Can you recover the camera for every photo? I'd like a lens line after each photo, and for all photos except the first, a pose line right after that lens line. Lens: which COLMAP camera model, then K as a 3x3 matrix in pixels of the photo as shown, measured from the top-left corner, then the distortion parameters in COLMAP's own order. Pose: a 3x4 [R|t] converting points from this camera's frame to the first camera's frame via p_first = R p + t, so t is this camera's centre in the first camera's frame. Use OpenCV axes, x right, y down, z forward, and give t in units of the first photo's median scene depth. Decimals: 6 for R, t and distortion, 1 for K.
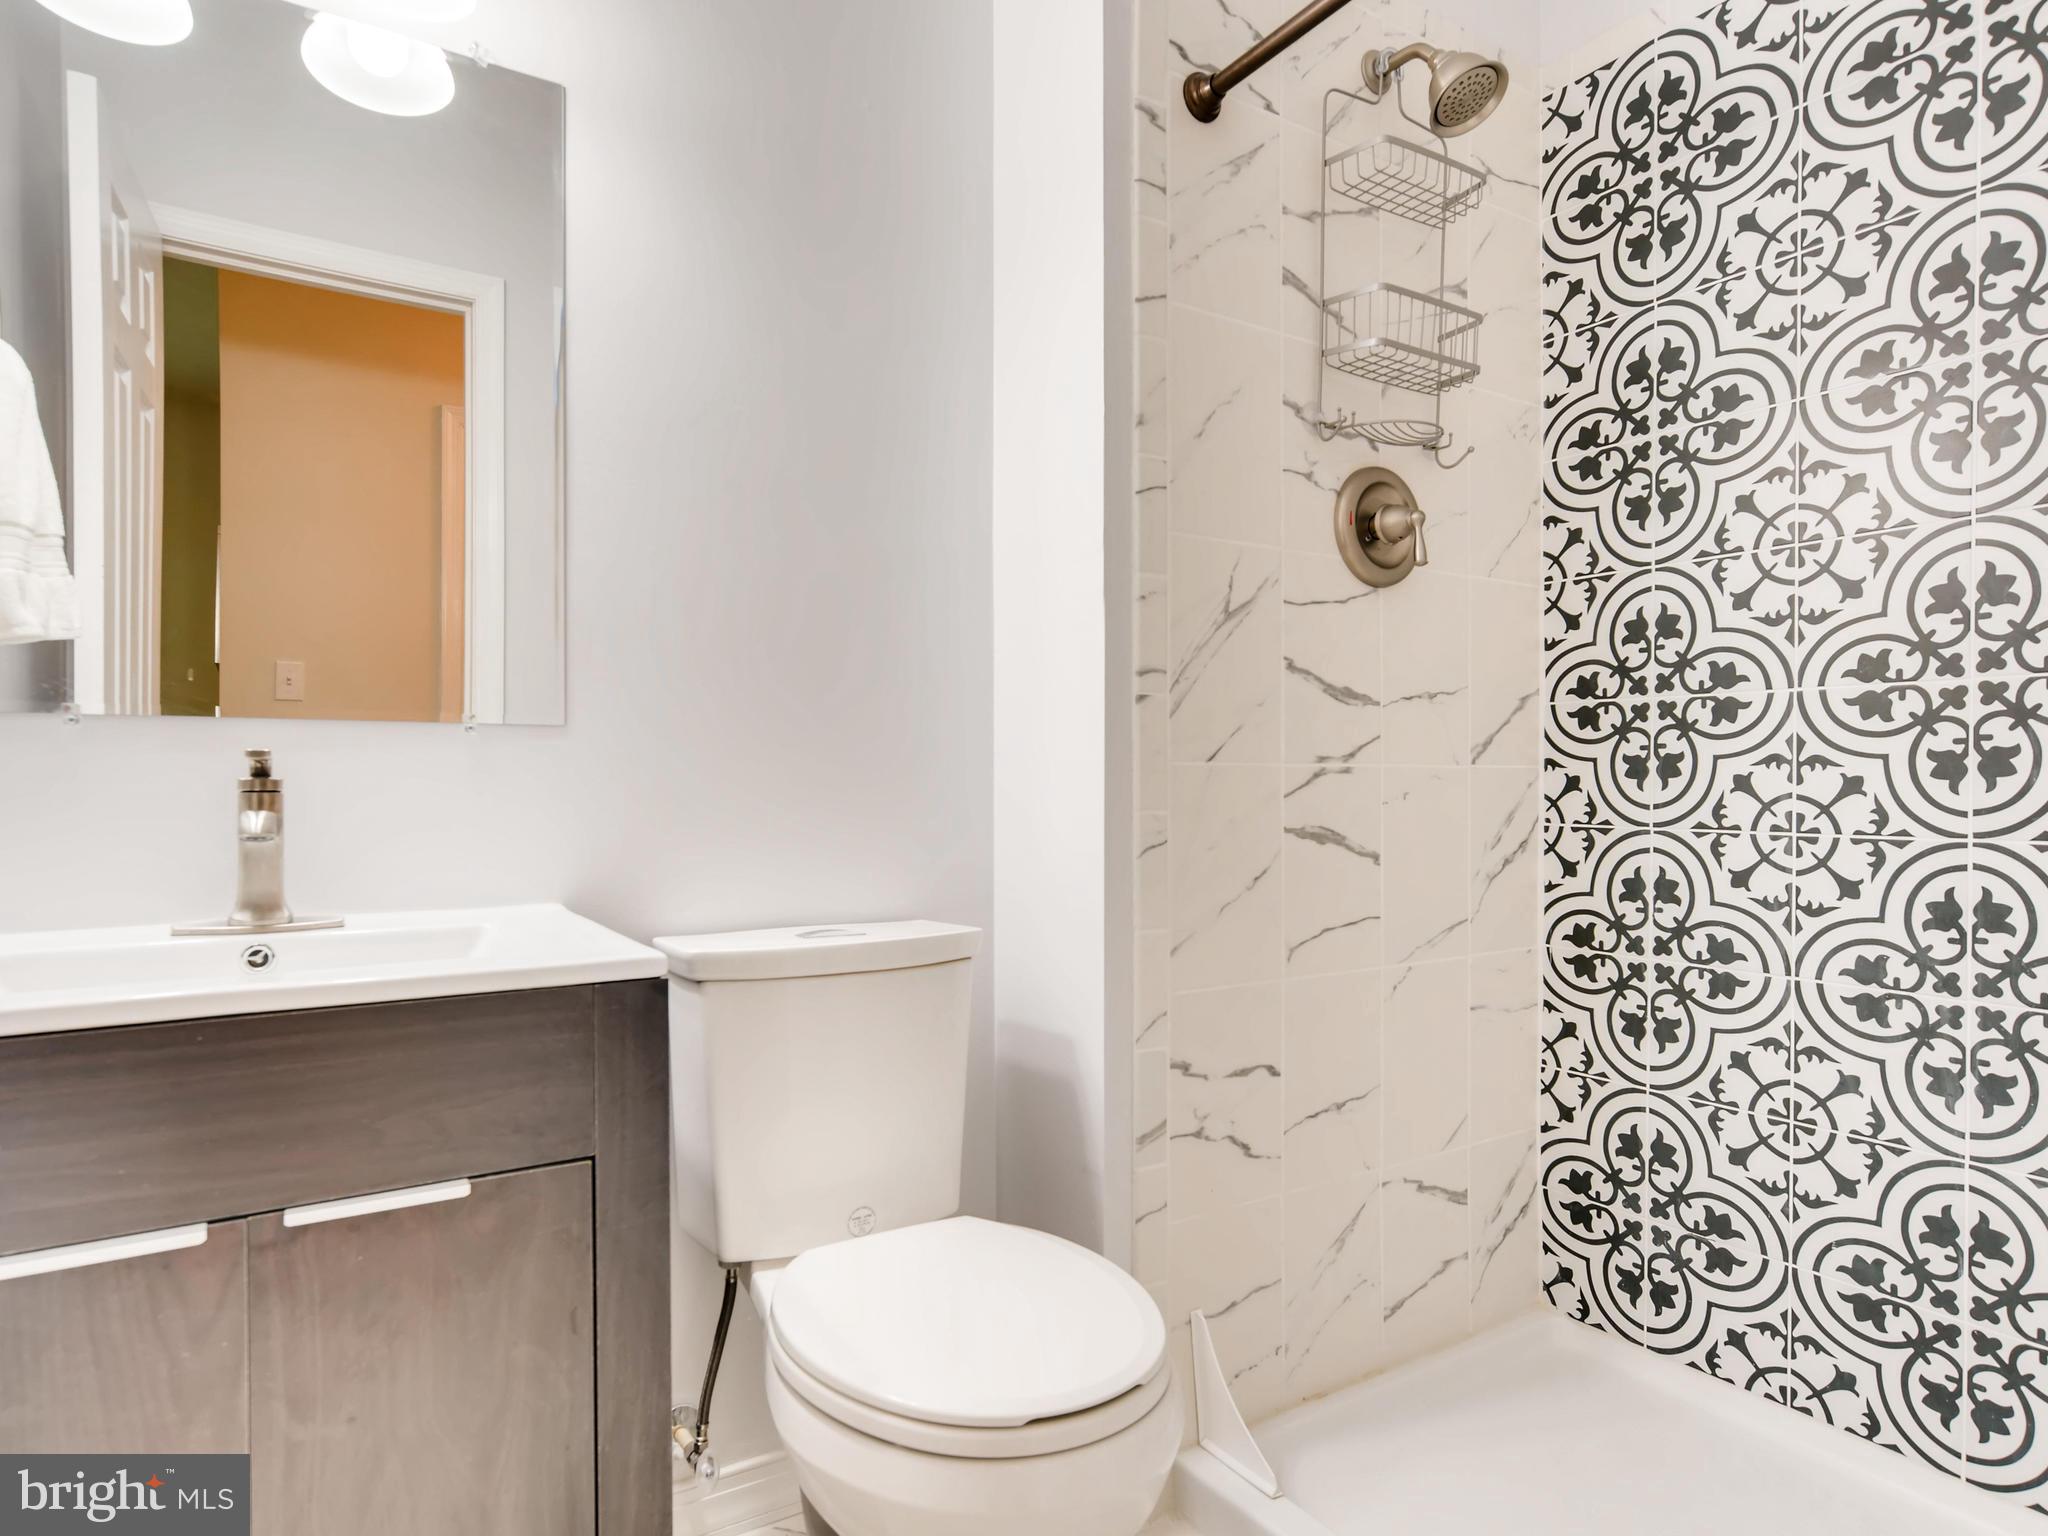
lens RADIAL K [[1182.4, 0, 1014.5], [0, 1182.4, 752.7], [0, 0, 1]] dist [-0.001923, 0.002547]
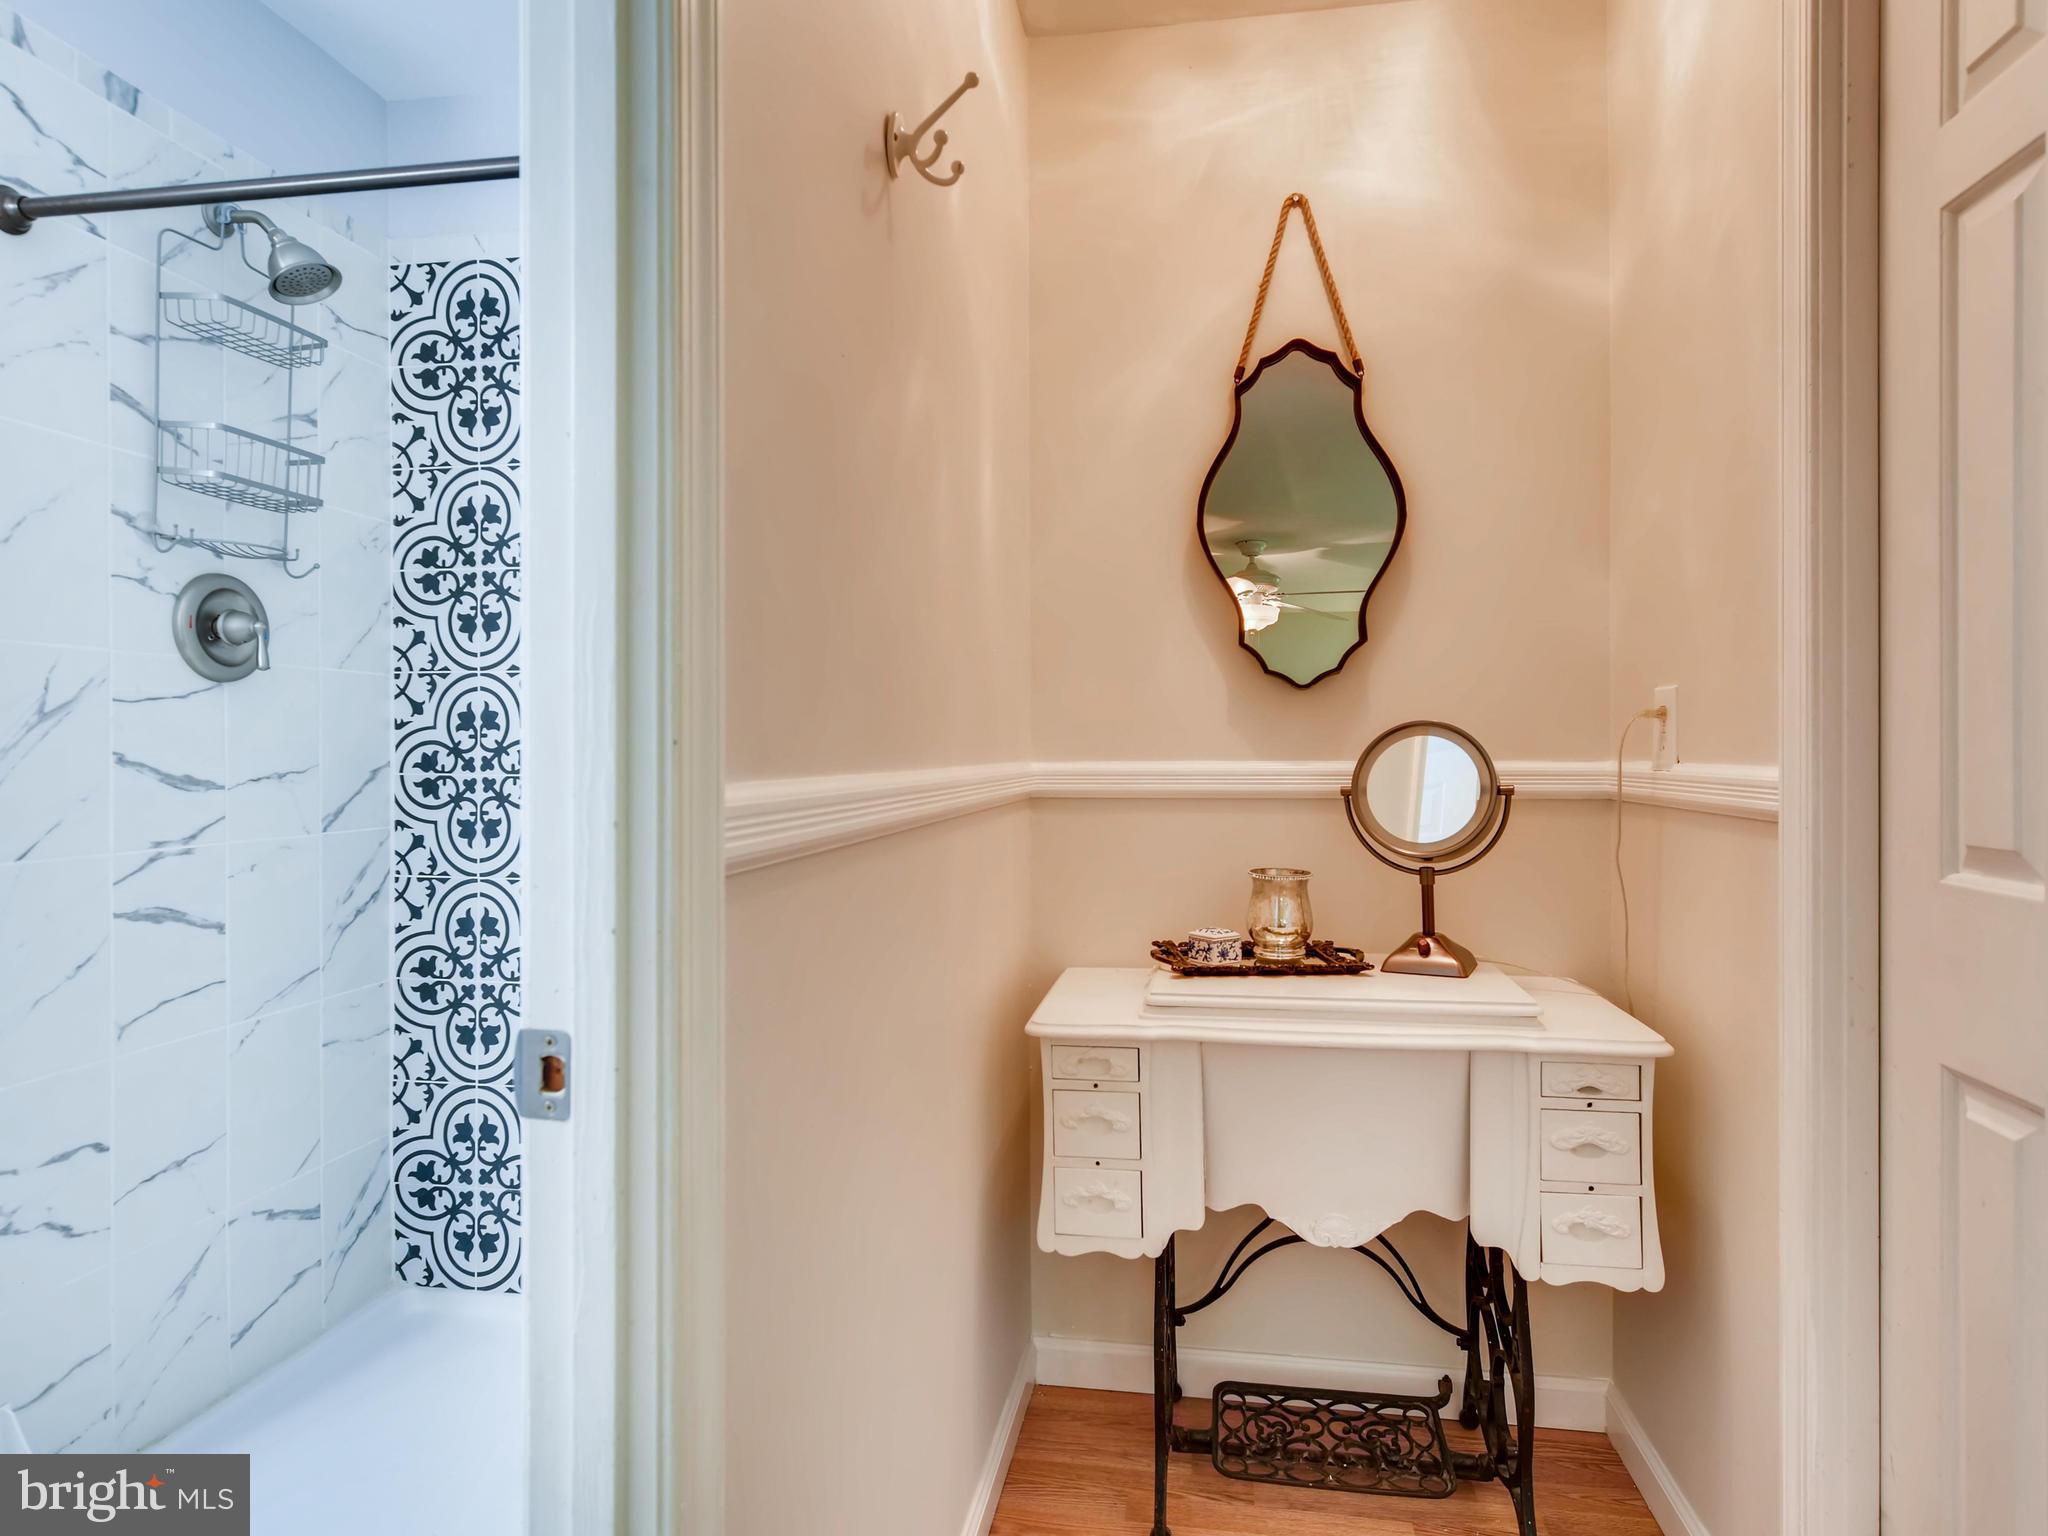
lens RADIAL K [[1182.4, 0, 1014.5], [0, 1182.4, 752.7], [0, 0, 1]] dist [-0.001923, 0.002547]
pose [[0.665816, -0.001628, 0.746114, -0.018496], [-0.012208, 0.999840, 0.013076, -0.089535], [-0.746016, -0.017815, 0.665690, -0.251655]]
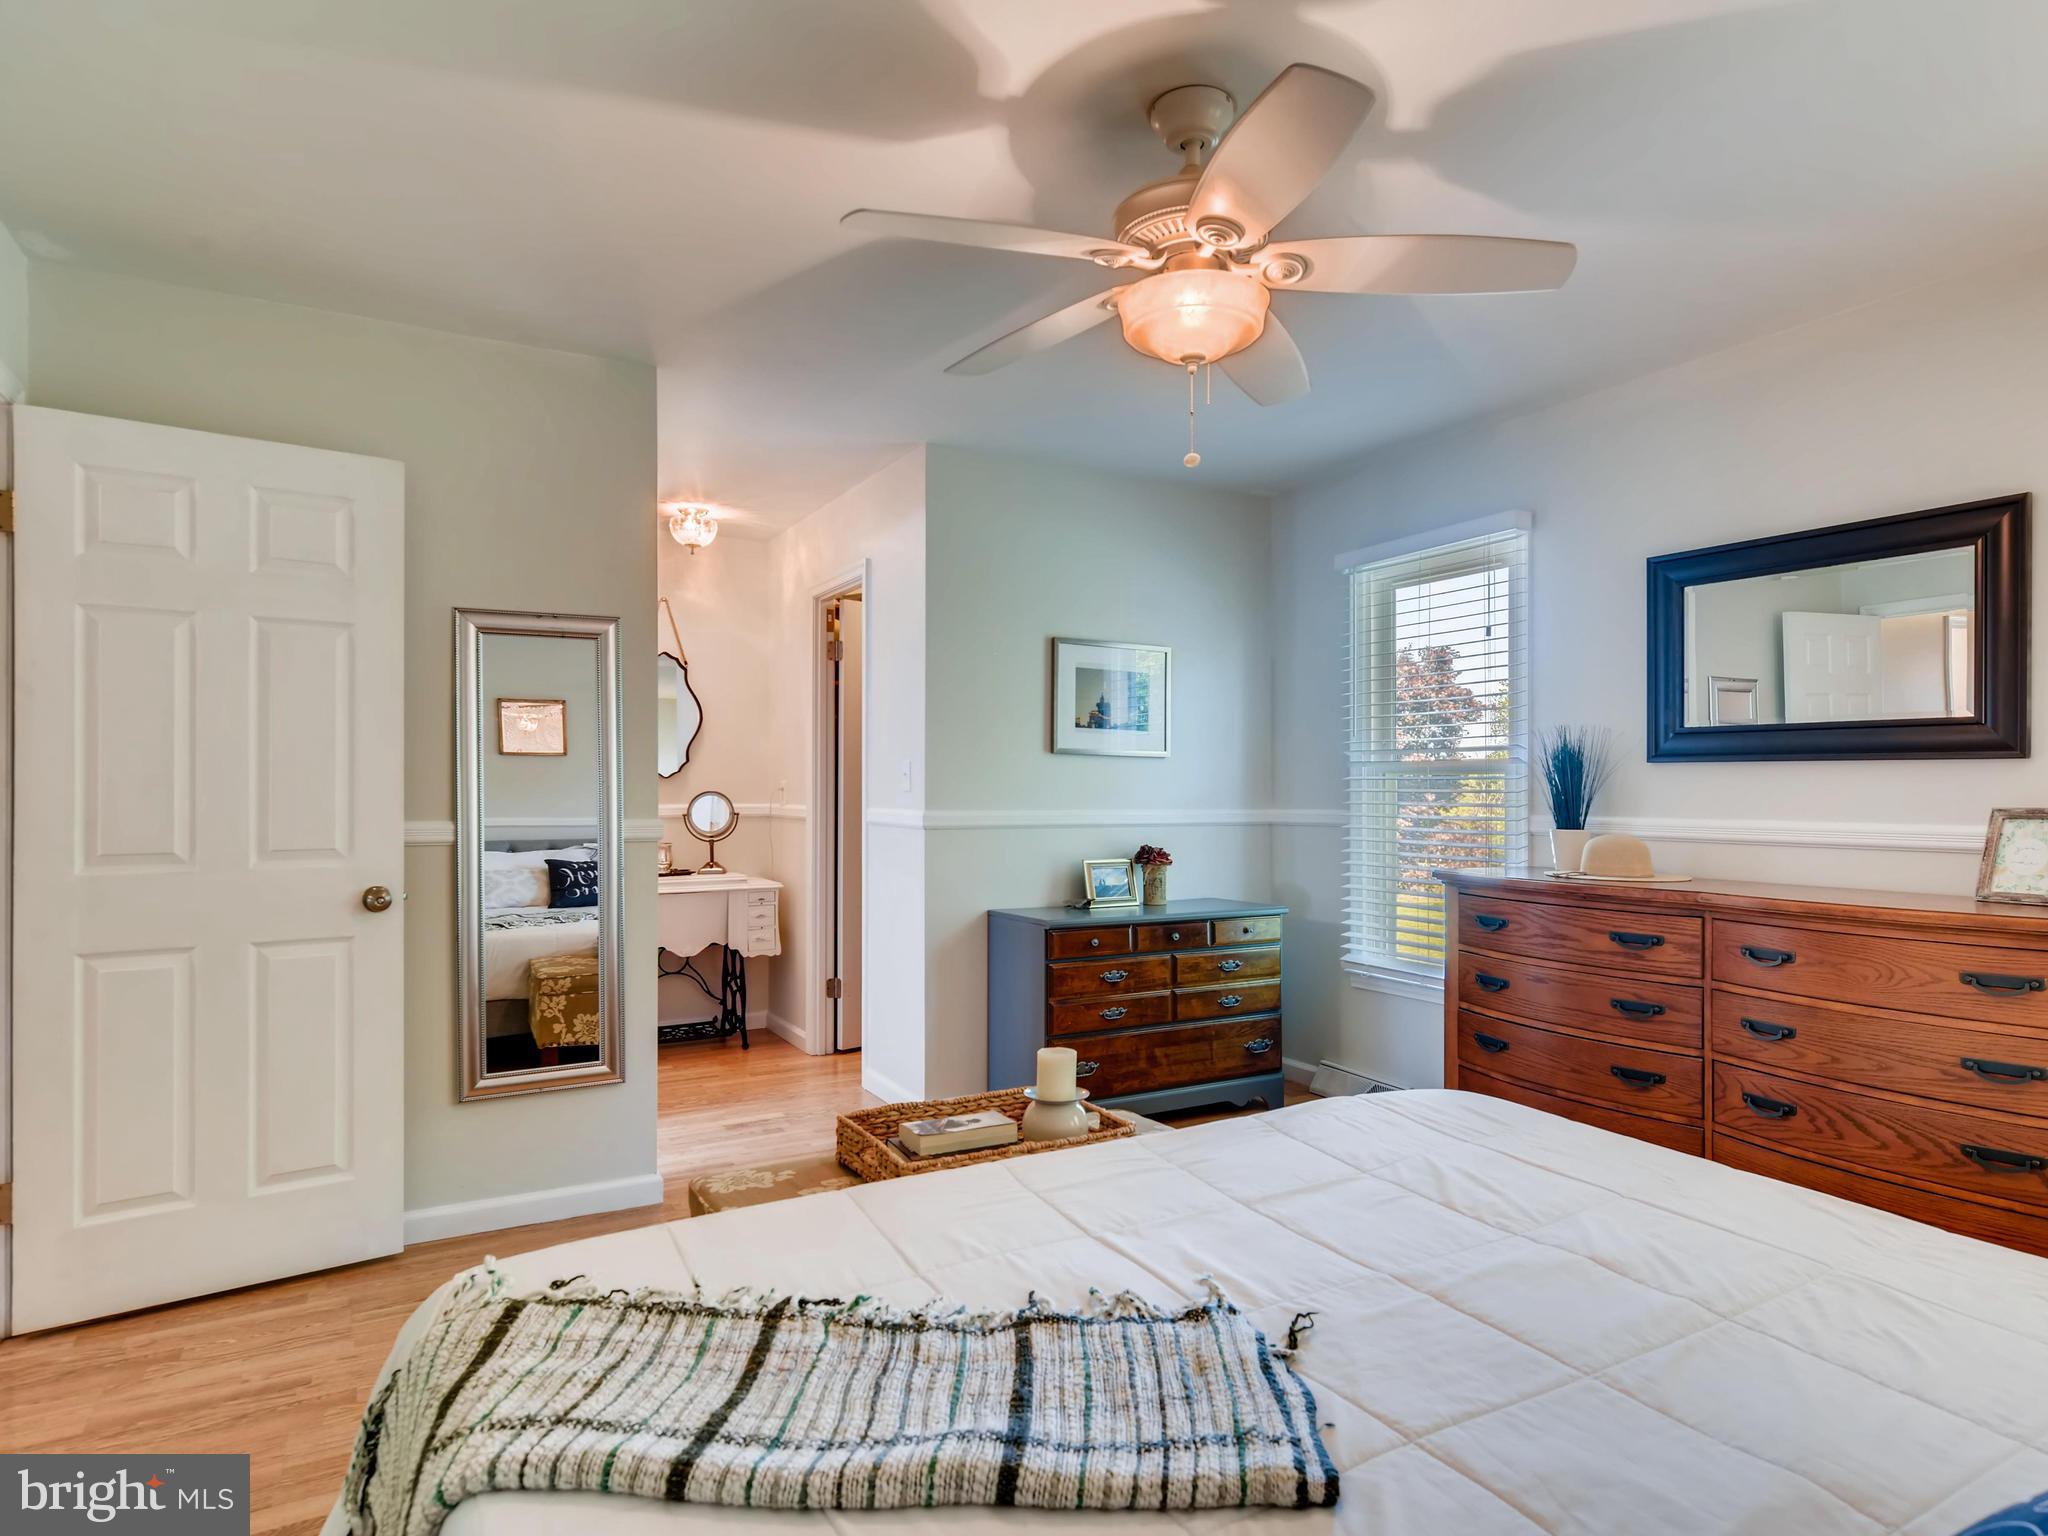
lens RADIAL K [[1135.9, 0, 1017.3], [0, 1135.9, 798.0], [0, 0, 1]] dist [0.001065, 0.001269]
pose [[0.059135, -0.010377, 0.998196, -5.532613], [-0.018386, 0.999765, 0.011483, -0.231073], [-0.998081, -0.019032, 0.058931, -1.856169]]
